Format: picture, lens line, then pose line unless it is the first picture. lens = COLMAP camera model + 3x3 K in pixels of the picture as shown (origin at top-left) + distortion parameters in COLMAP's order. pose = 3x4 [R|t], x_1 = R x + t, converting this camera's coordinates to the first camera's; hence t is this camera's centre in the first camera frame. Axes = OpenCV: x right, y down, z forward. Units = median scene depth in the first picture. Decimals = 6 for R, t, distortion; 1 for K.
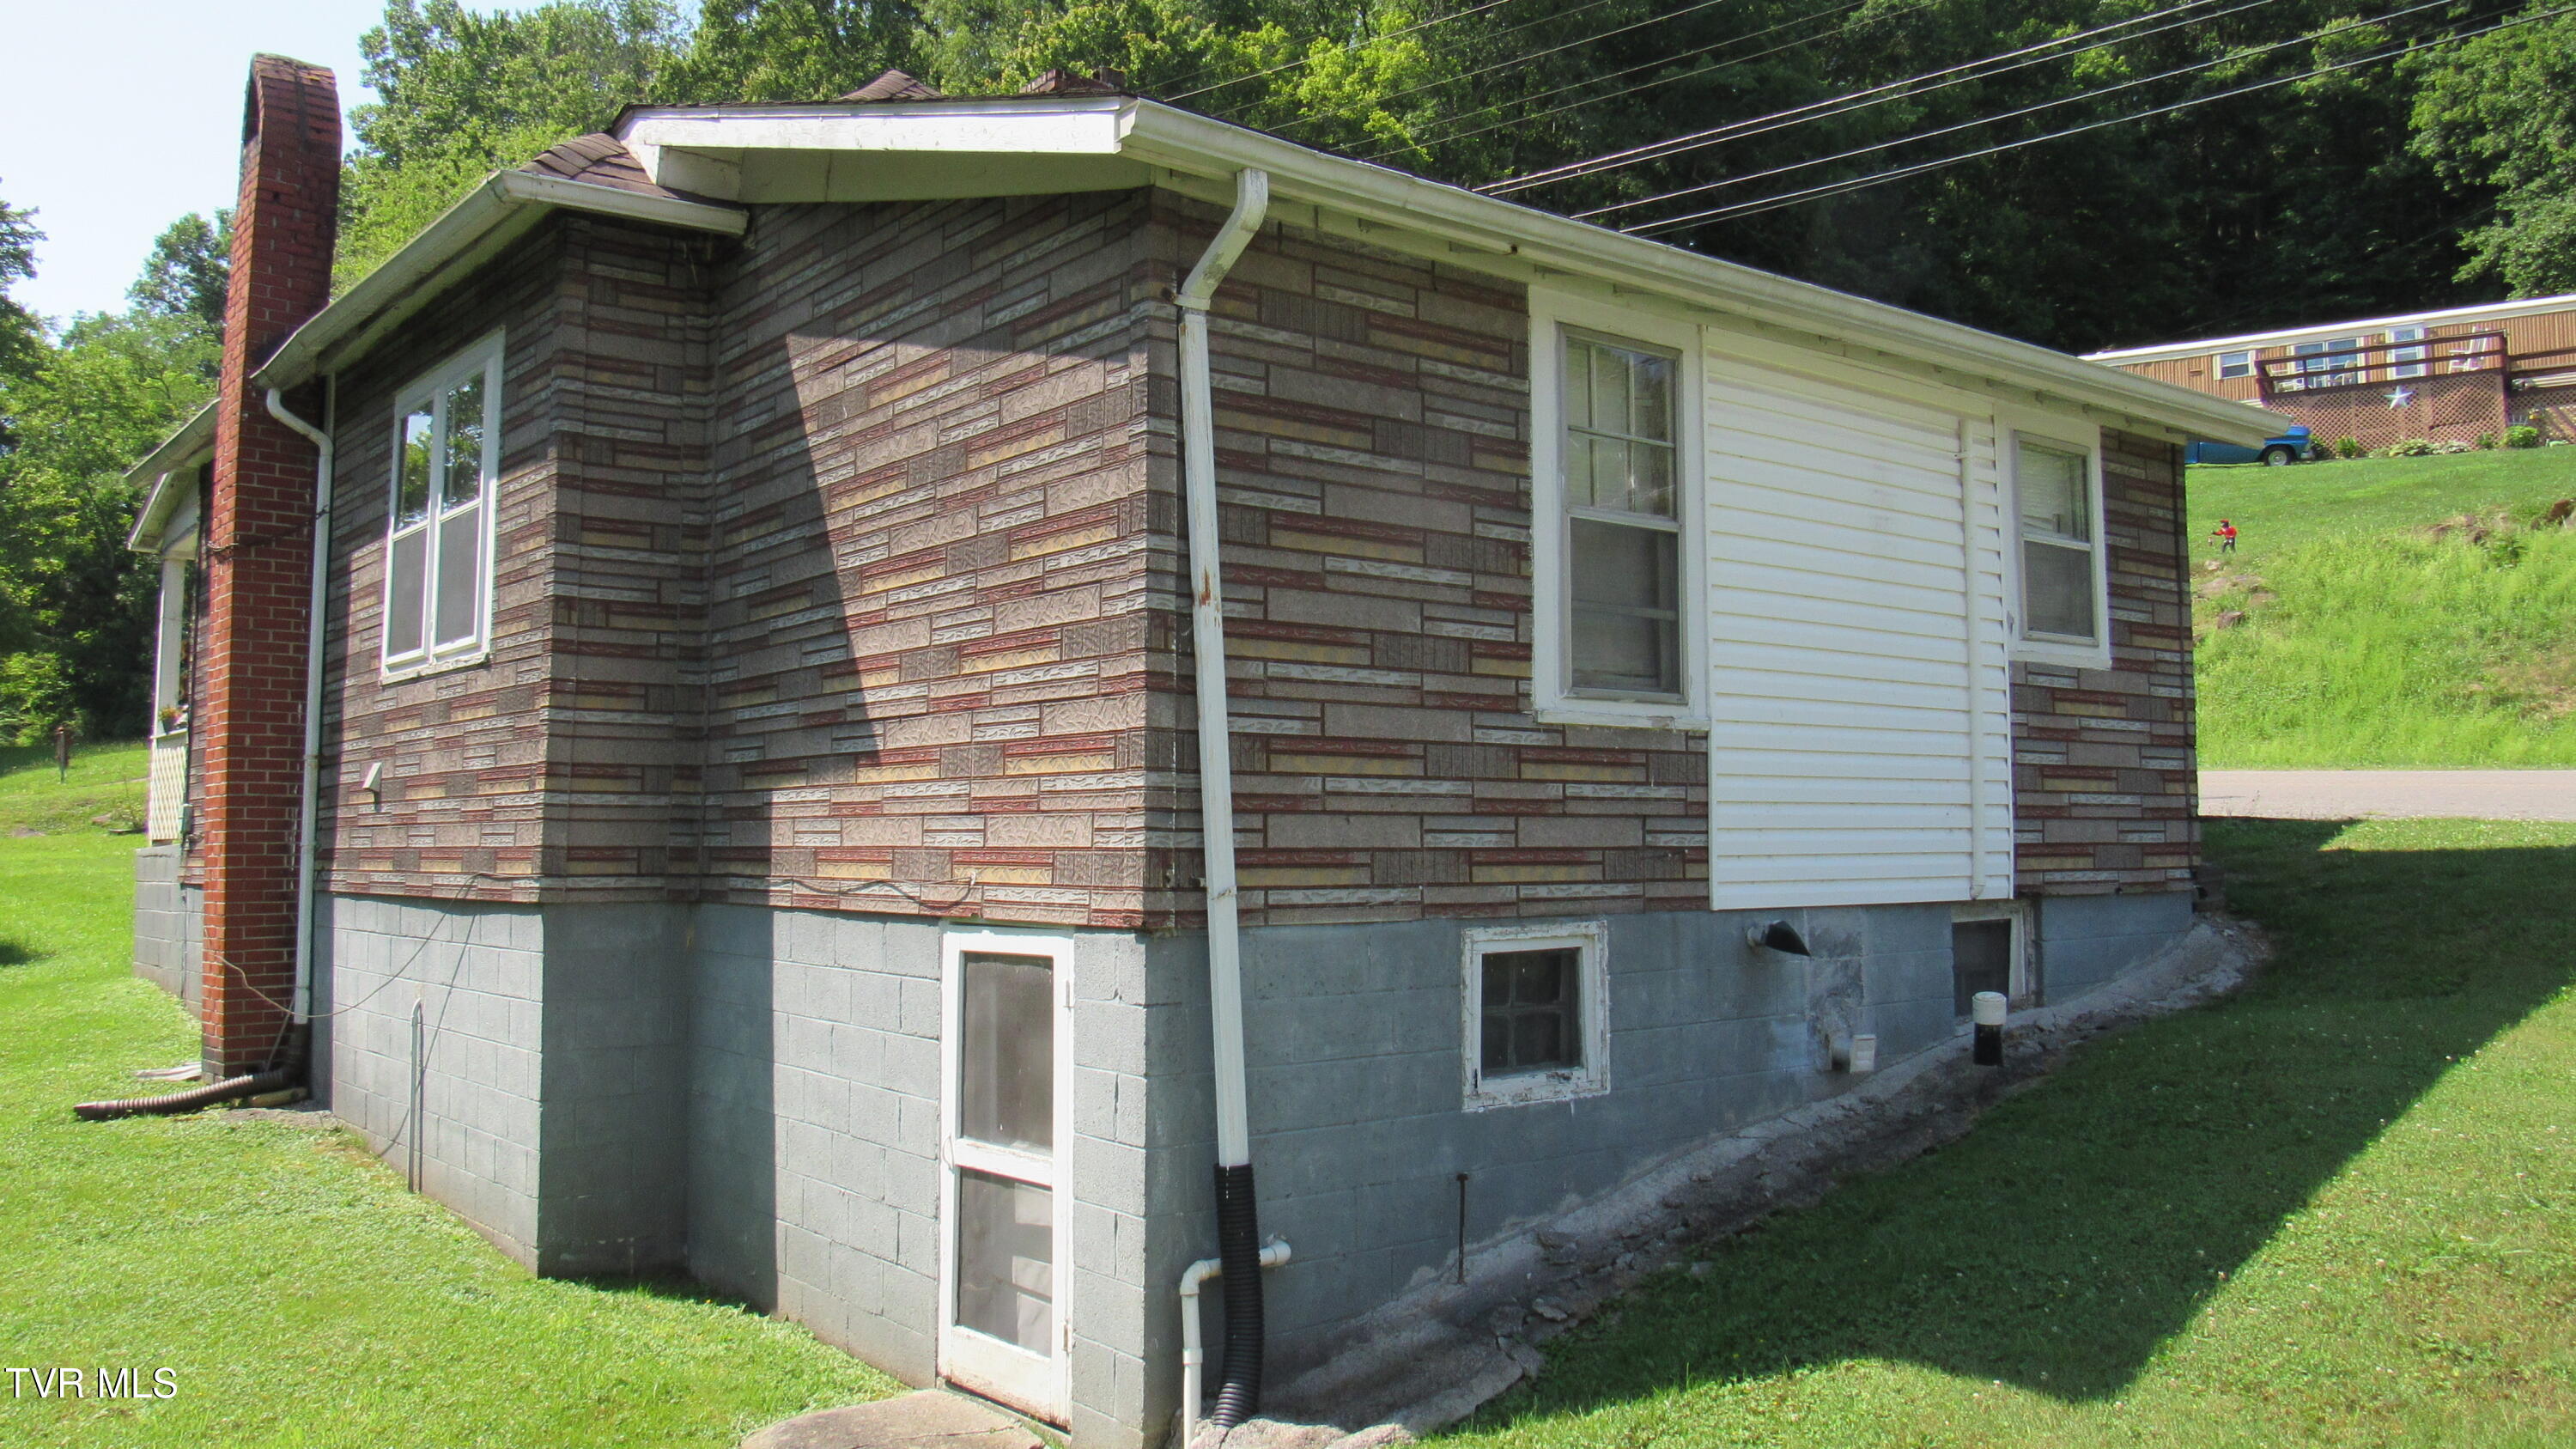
lens RADIAL K [[2013.1, 0, 1276.2], [0, 2013.1, 701.4], [0, 0, 1]] dist [-0.035036, 0.007774]
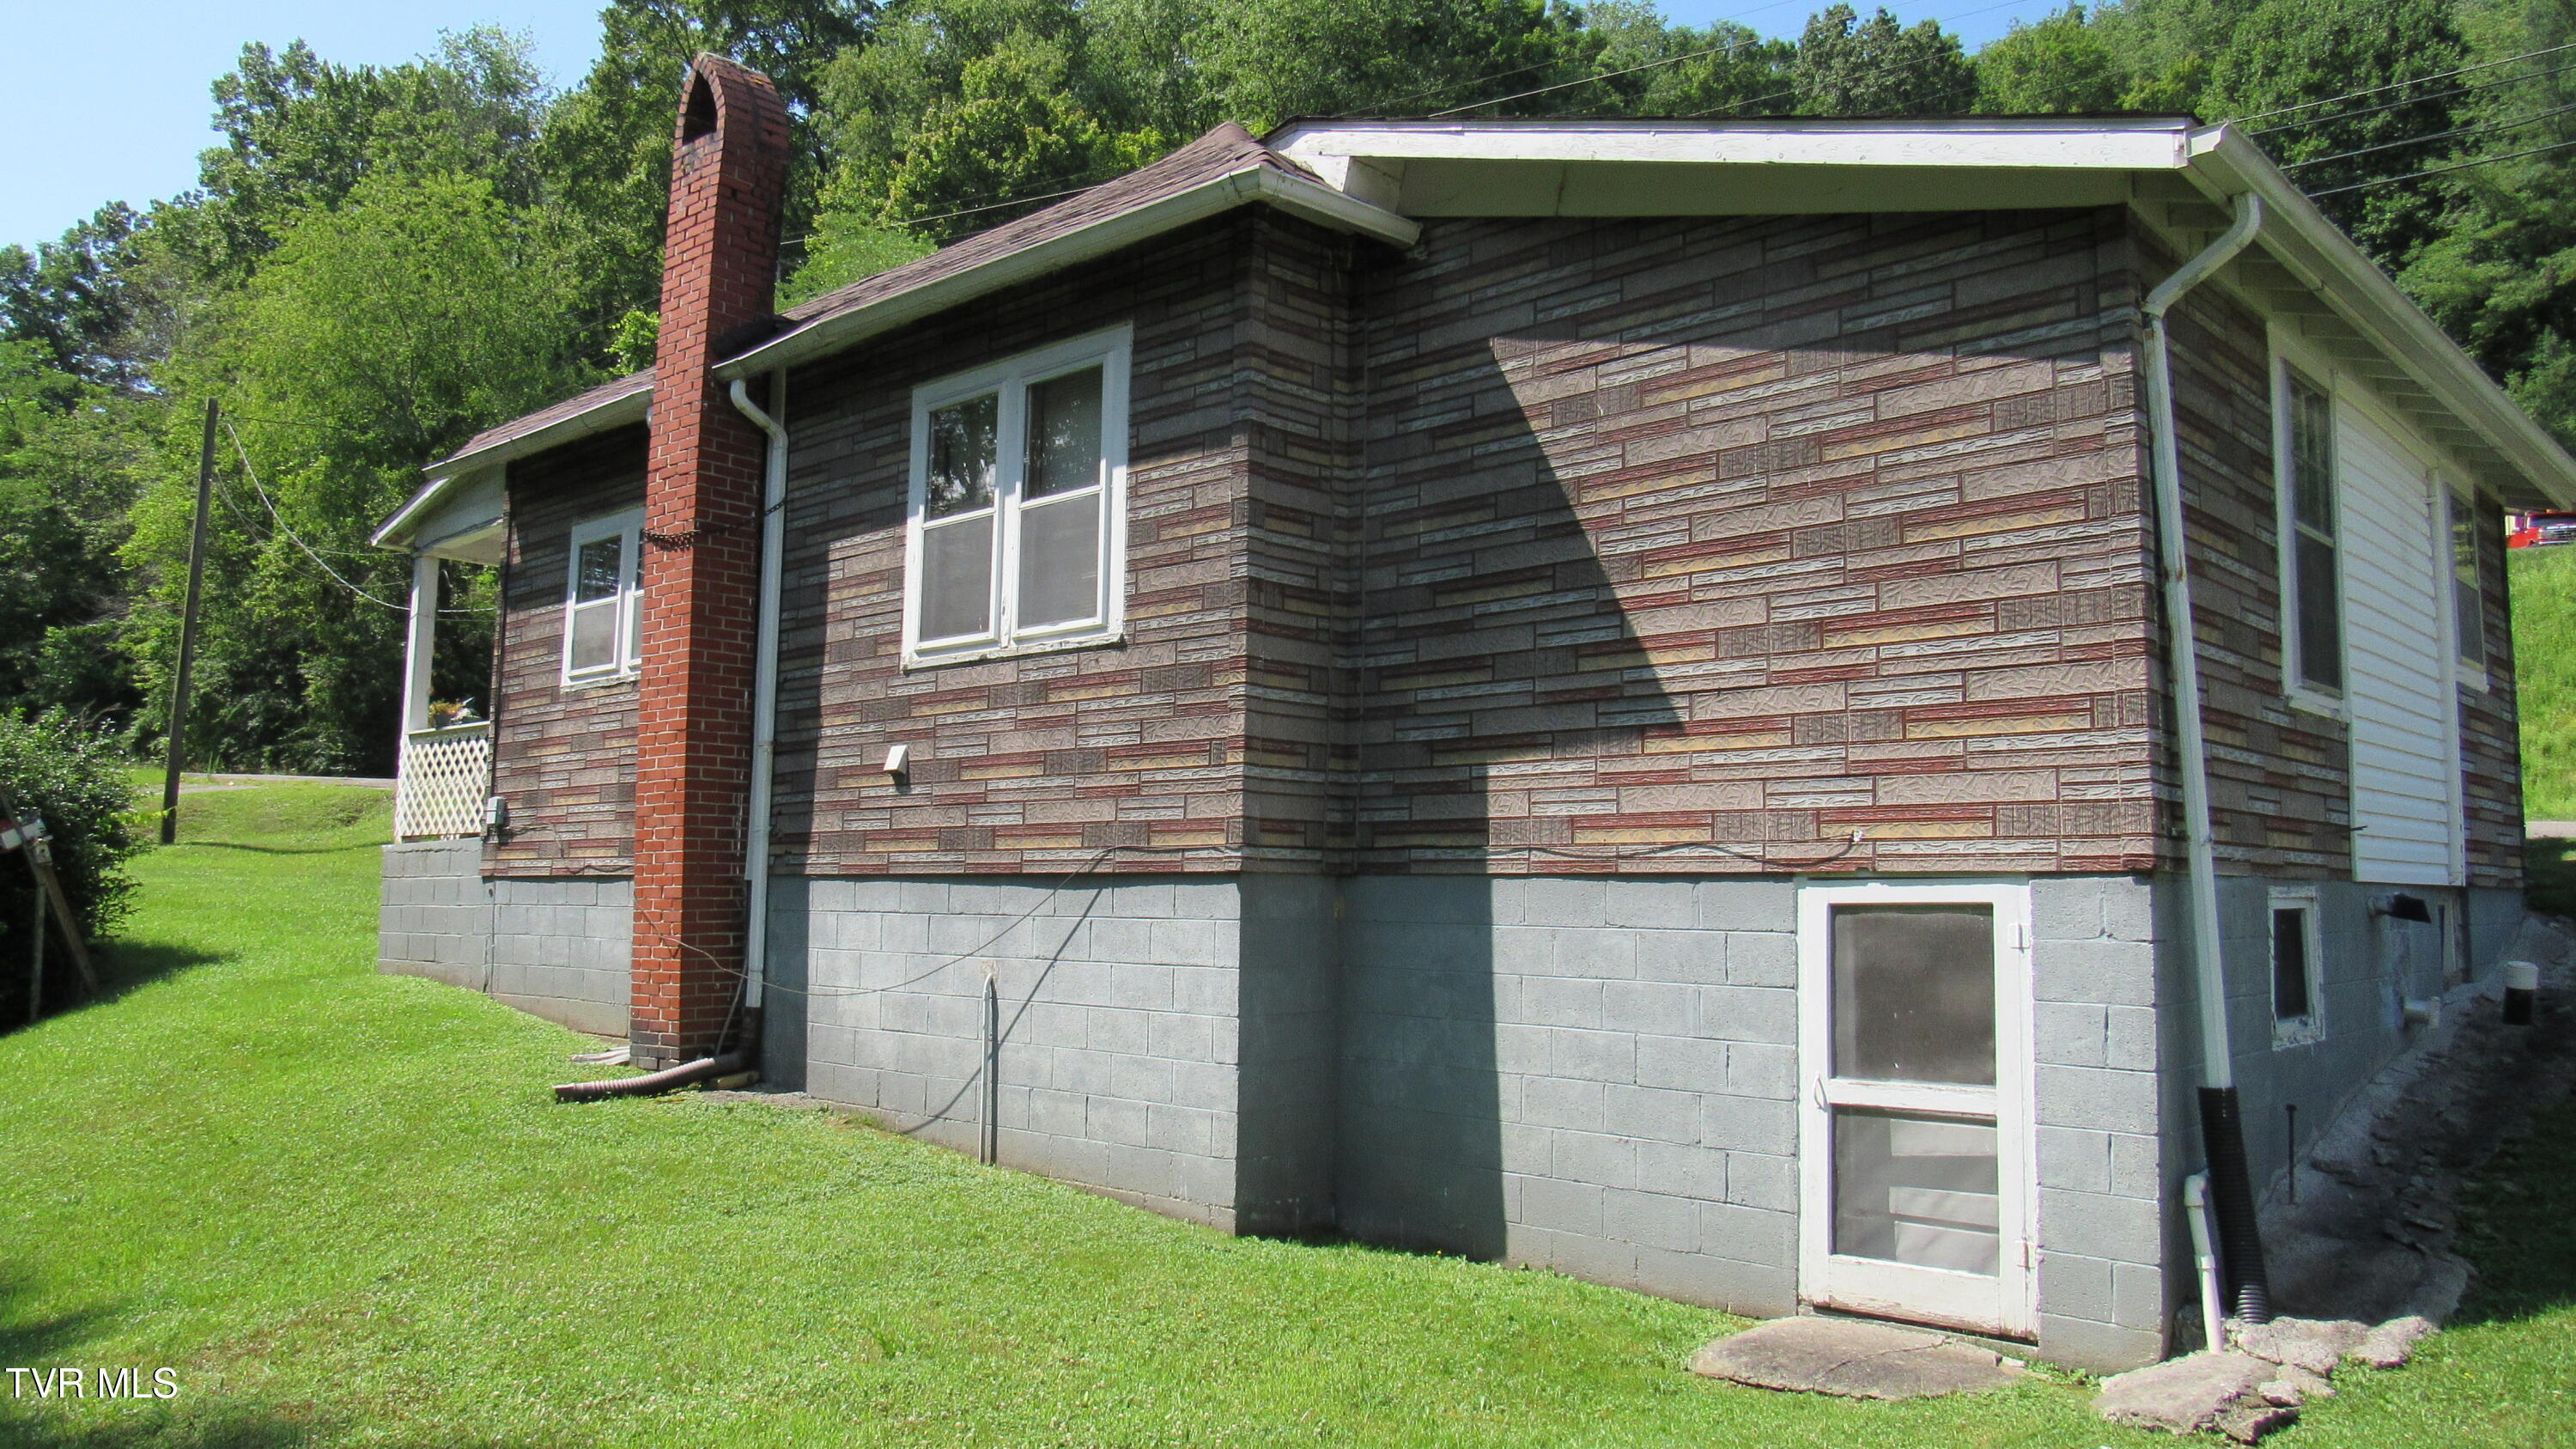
lens RADIAL K [[1863.1, 0, 1271.1], [0, 1863.1, 701.1], [0, 0, 1]] dist [-0.020253, 0.002416]
pose [[0.990783, 0.024667, 0.133194, -0.480246], [-0.020250, 0.999203, -0.034414, 0.045622], [-0.133937, 0.031399, 0.990492, 0.041116]]
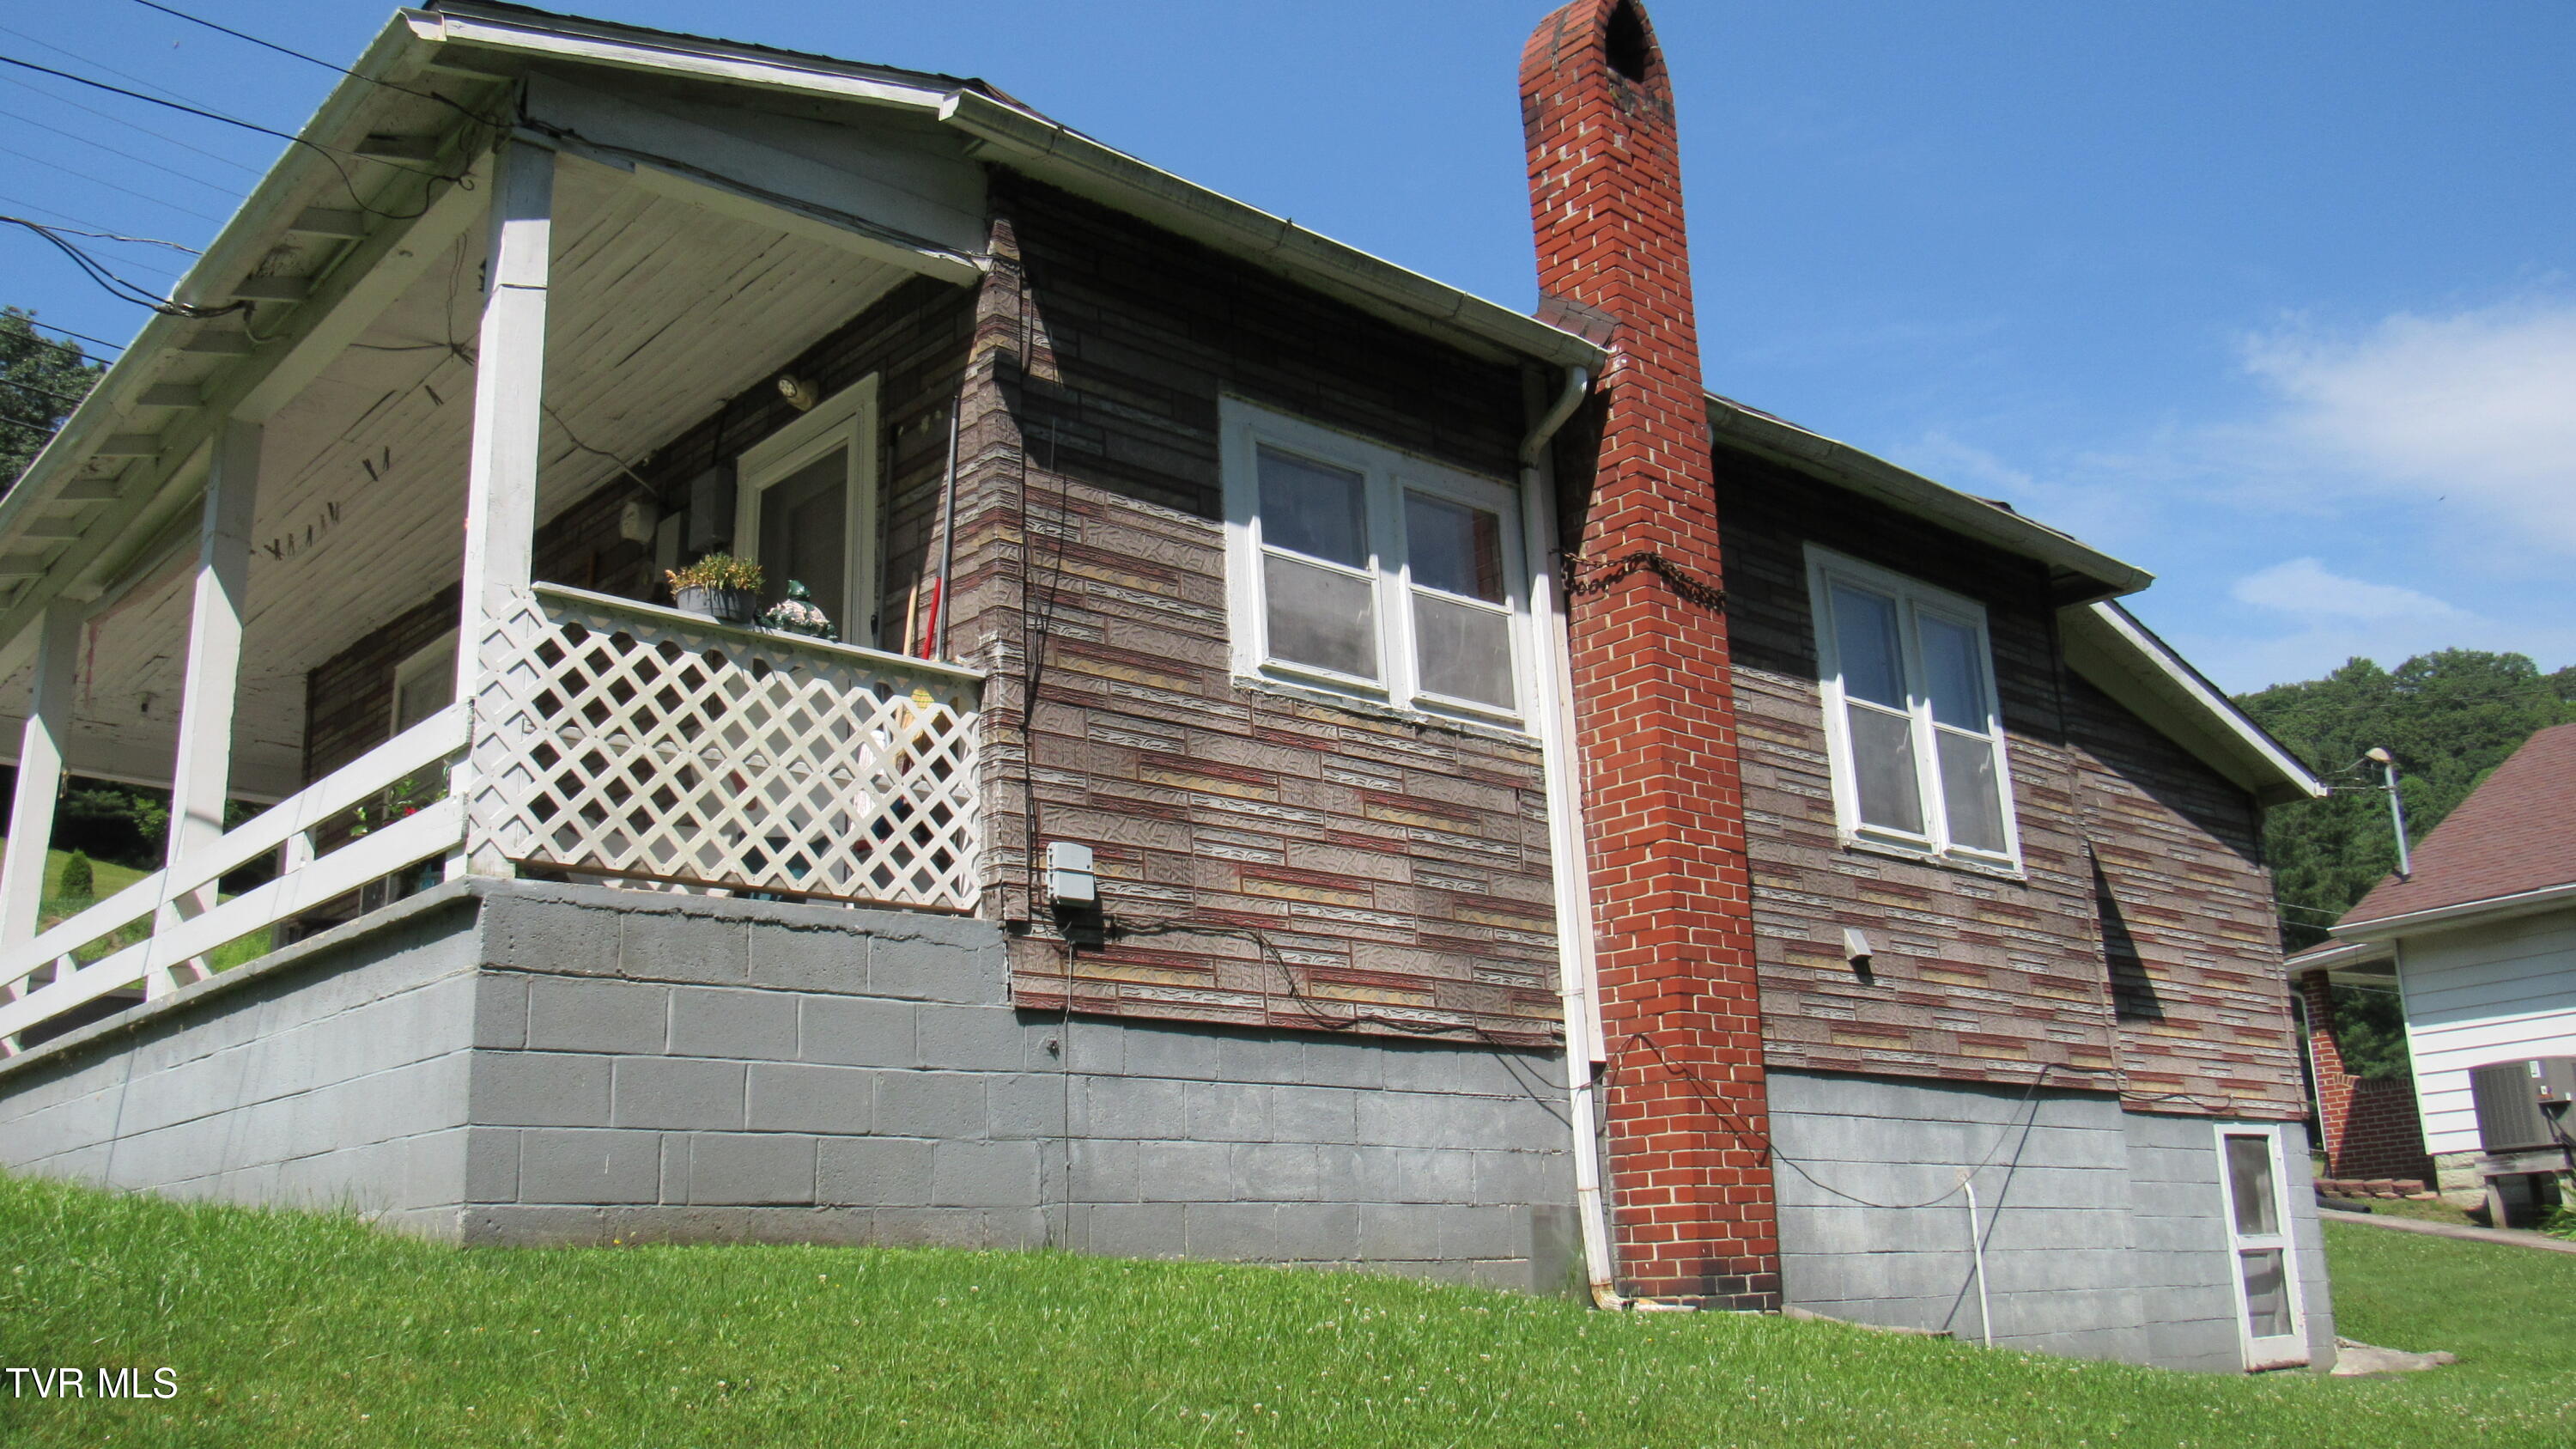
lens RADIAL K [[2217.5, 0, 1295.9], [0, 2217.5, 723.6], [0, 0, 1]] dist [-0.043639, -0.005017]
pose [[-0.064126, 0.265337, 0.962021, -1.761632], [-0.031702, 0.962977, -0.267713, 0.269328], [-0.997438, -0.047666, -0.053340, 1.618588]]
